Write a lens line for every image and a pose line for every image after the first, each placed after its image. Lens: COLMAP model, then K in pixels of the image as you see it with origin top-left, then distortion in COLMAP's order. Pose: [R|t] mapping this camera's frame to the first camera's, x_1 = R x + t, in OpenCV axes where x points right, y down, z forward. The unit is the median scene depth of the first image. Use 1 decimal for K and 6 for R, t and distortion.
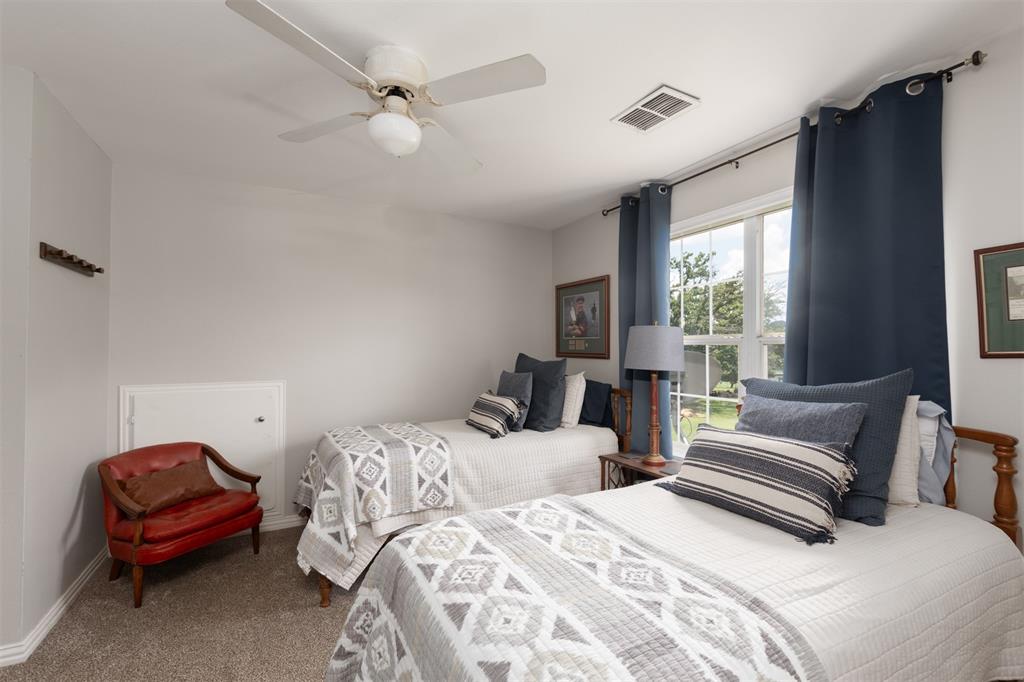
lens RADIAL K [[449.6, 0, 513.6], [0, 449.6, 345.8], [0, 0, 1]] dist [-0.002872, -0.000425]
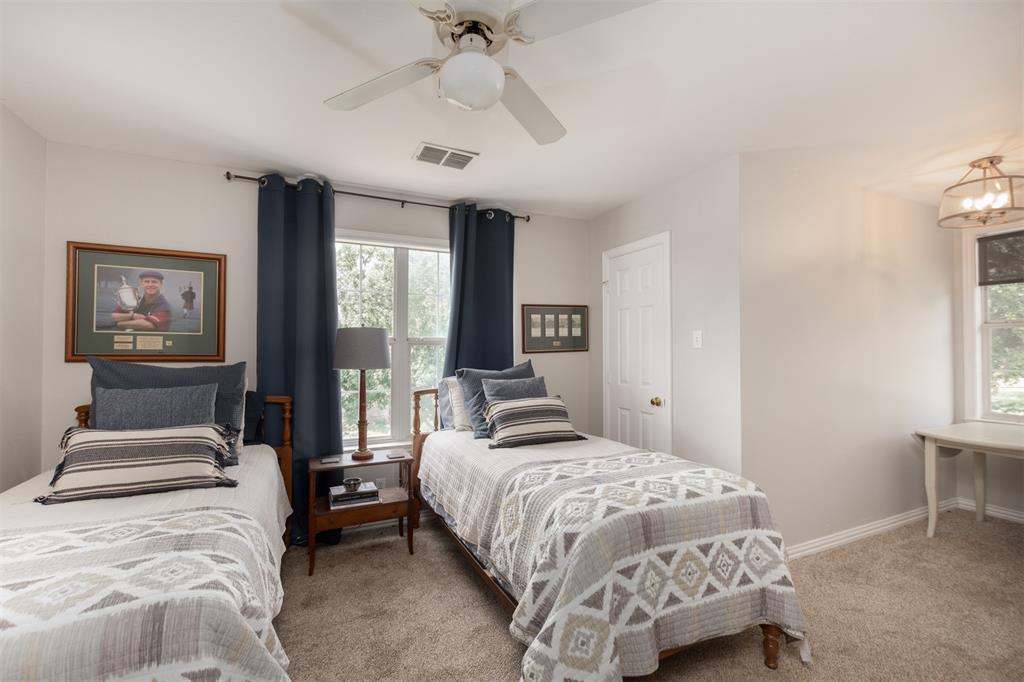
lens RADIAL K [[449.6, 0, 510.2], [0, 449.6, 340.8], [0, 0, 1]] dist [-0.002872, -0.000425]
pose [[0.036040, 0.016597, 0.999213, -0.946681], [-0.009324, 0.999824, -0.016271, 0.001634], [-0.999307, -0.008730, 0.036188, 0.798520]]
